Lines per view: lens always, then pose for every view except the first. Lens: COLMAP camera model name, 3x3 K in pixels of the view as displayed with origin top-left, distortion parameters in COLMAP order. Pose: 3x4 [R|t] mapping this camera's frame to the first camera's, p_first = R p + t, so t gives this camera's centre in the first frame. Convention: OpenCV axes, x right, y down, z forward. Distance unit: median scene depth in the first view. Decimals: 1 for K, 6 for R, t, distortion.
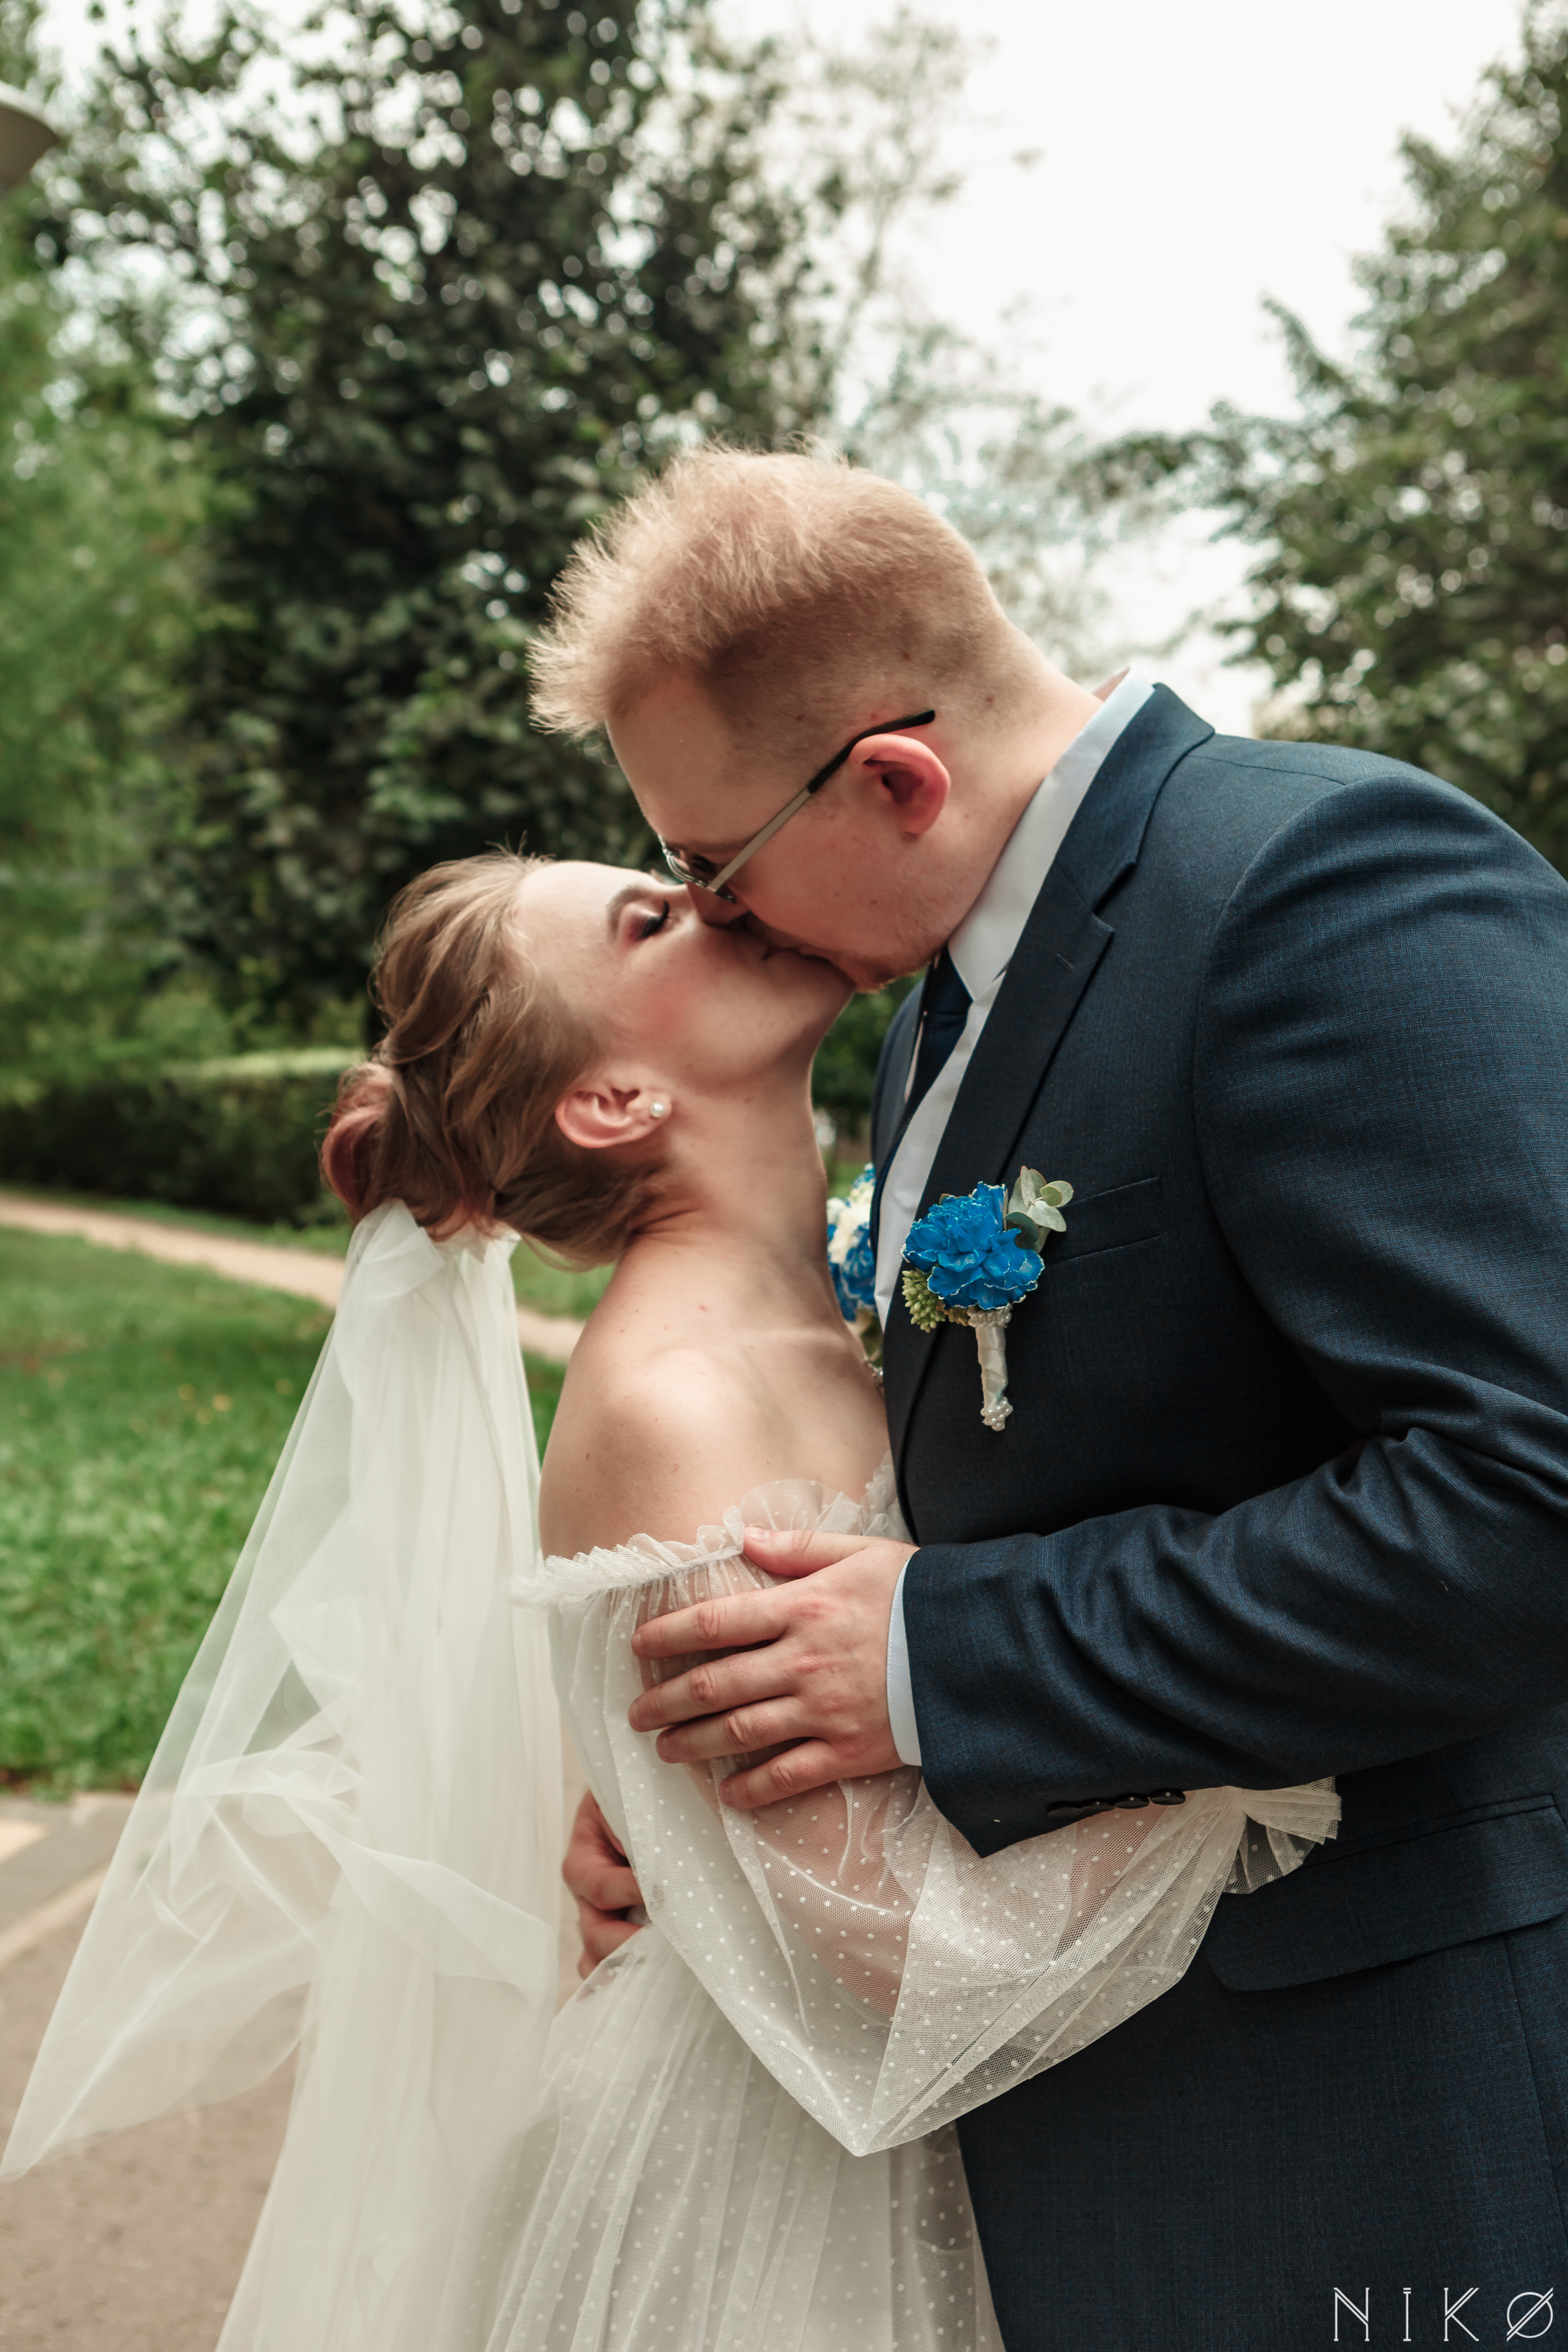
lens RADIAL K [[2725.4, 0, 788.6], [0, 2725.4, 1175.9], [0, 0, 1]] dist [-0.023318, 0.000000]
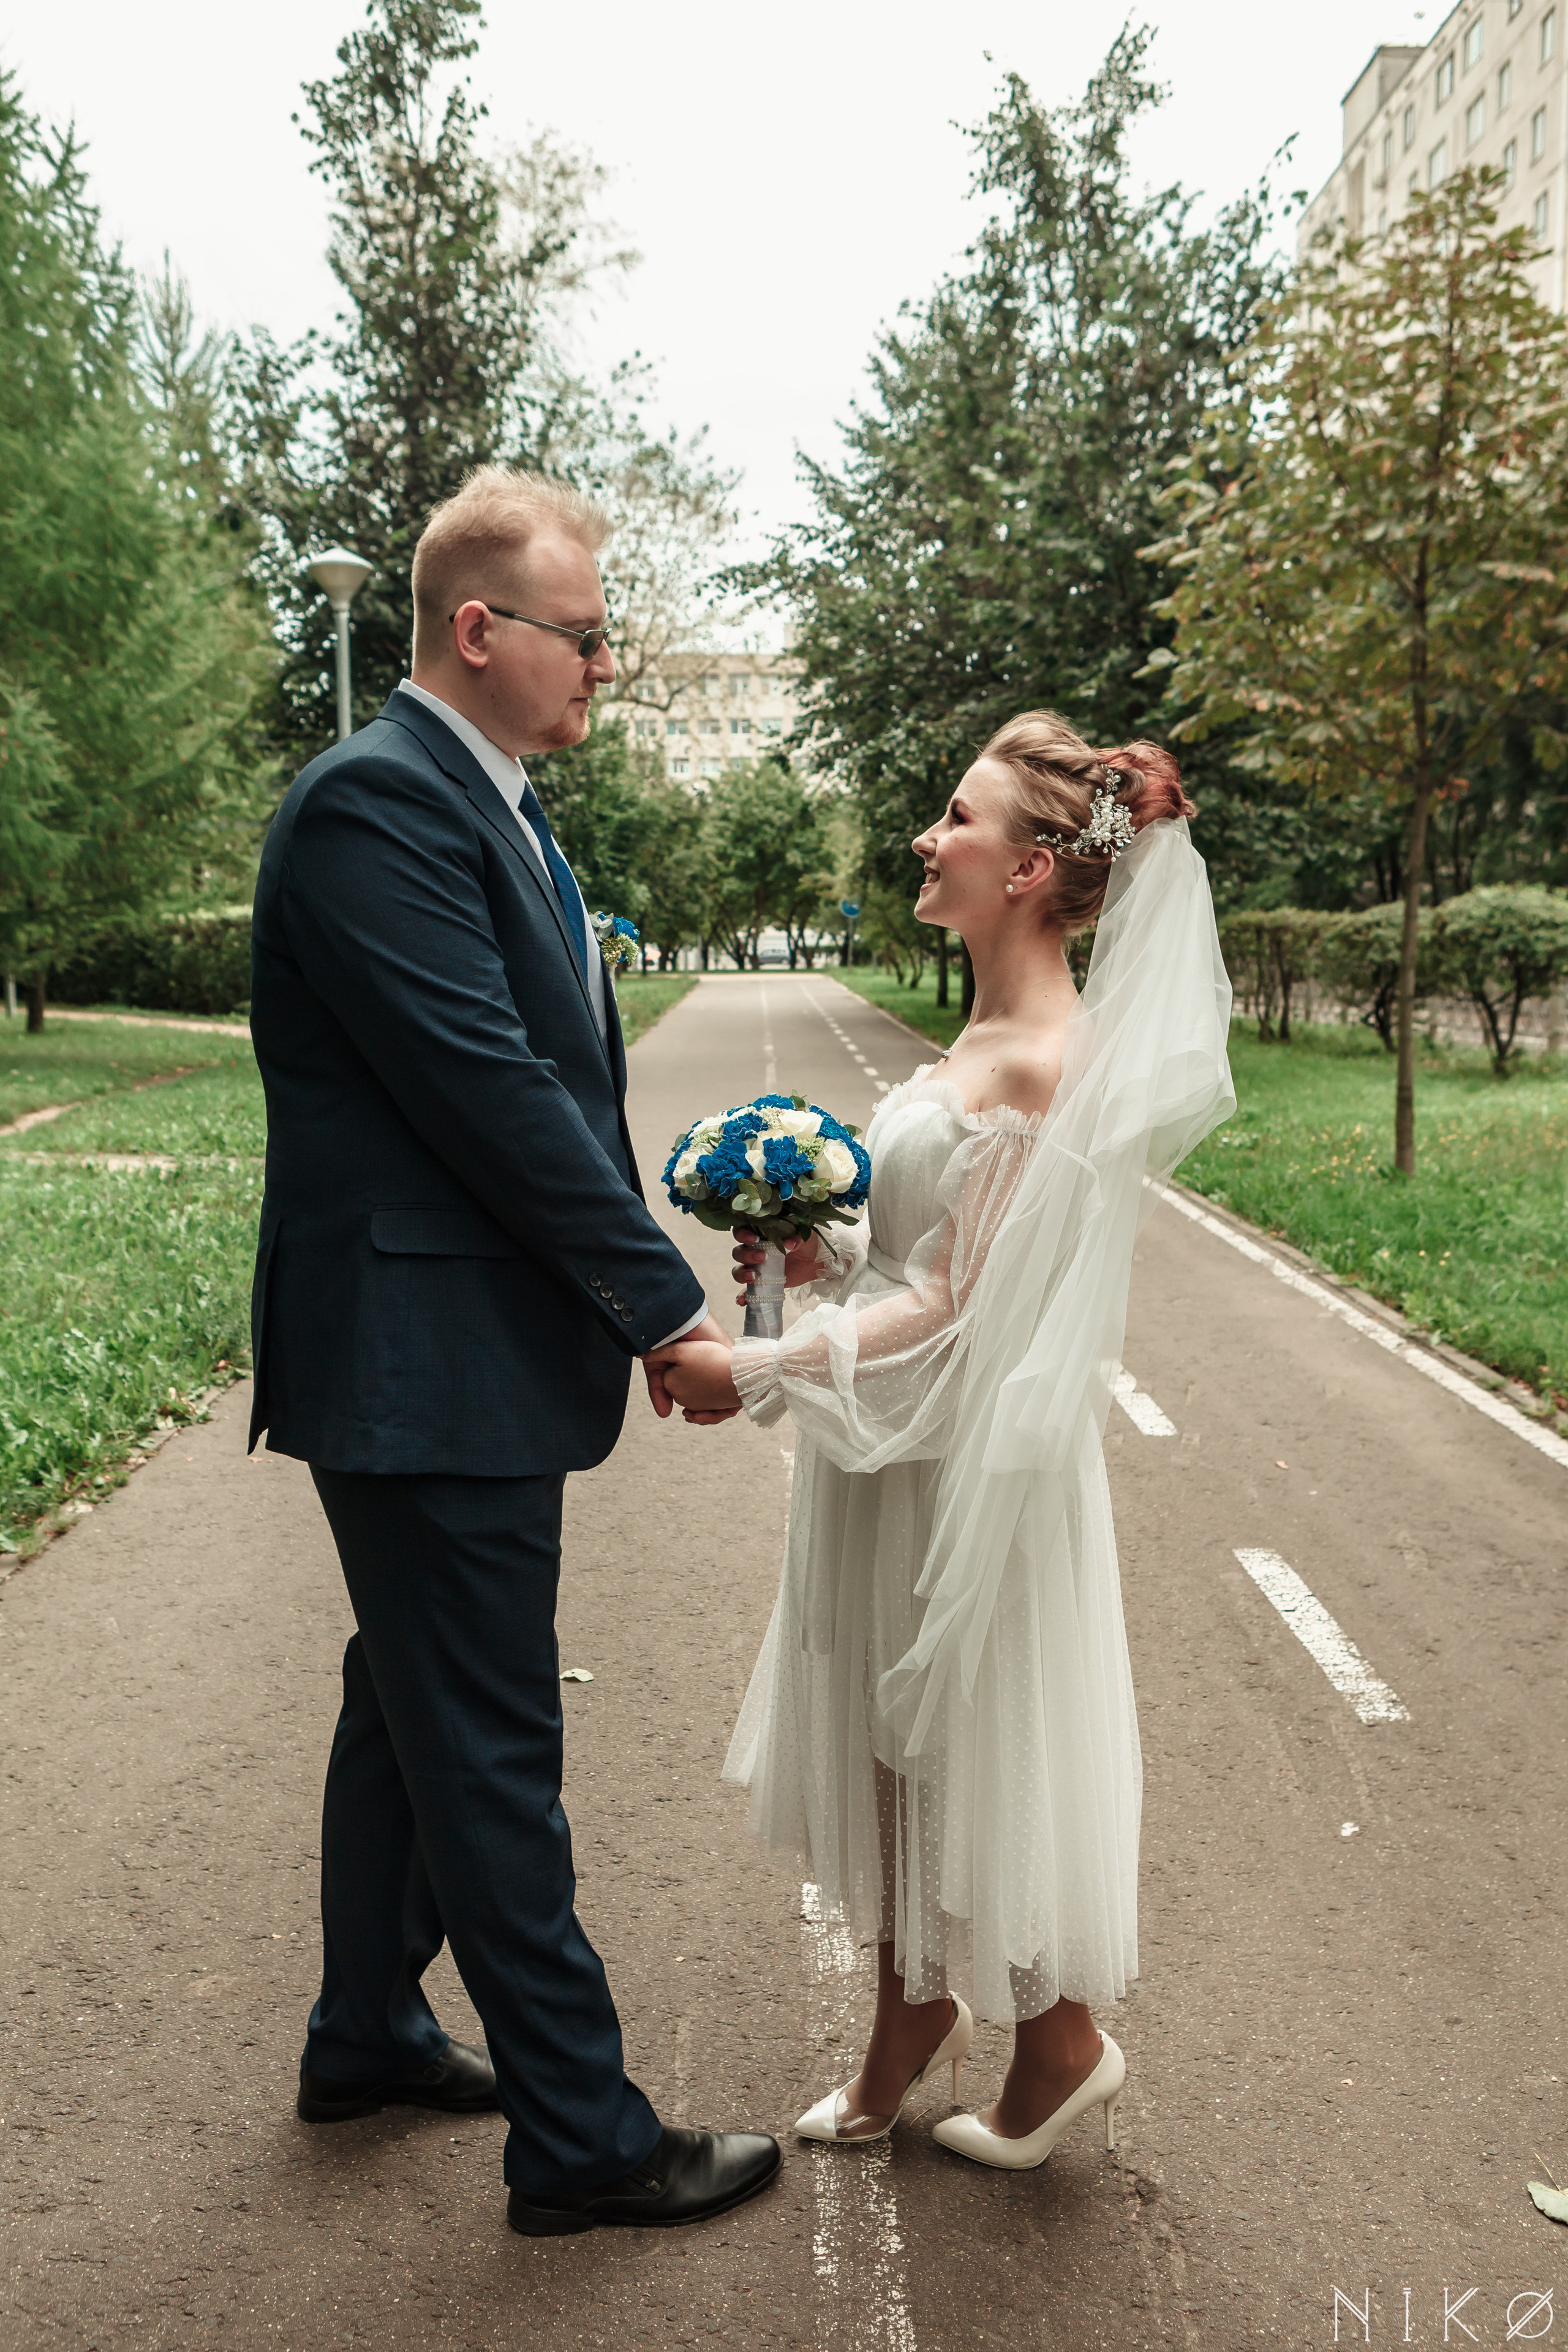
lens RADIAL K [[2068.1, 0, 790.3], [0, 2068.1, 1206.0], [0, 0, 1]] dist [0.016242, -0.006522]
pose [[0.985905, -0.043726, 0.161493, -0.124153], [0.026369, 0.993790, 0.108104, 0.018181], [-0.165218, -0.102322, 0.980935, -0.652129]]
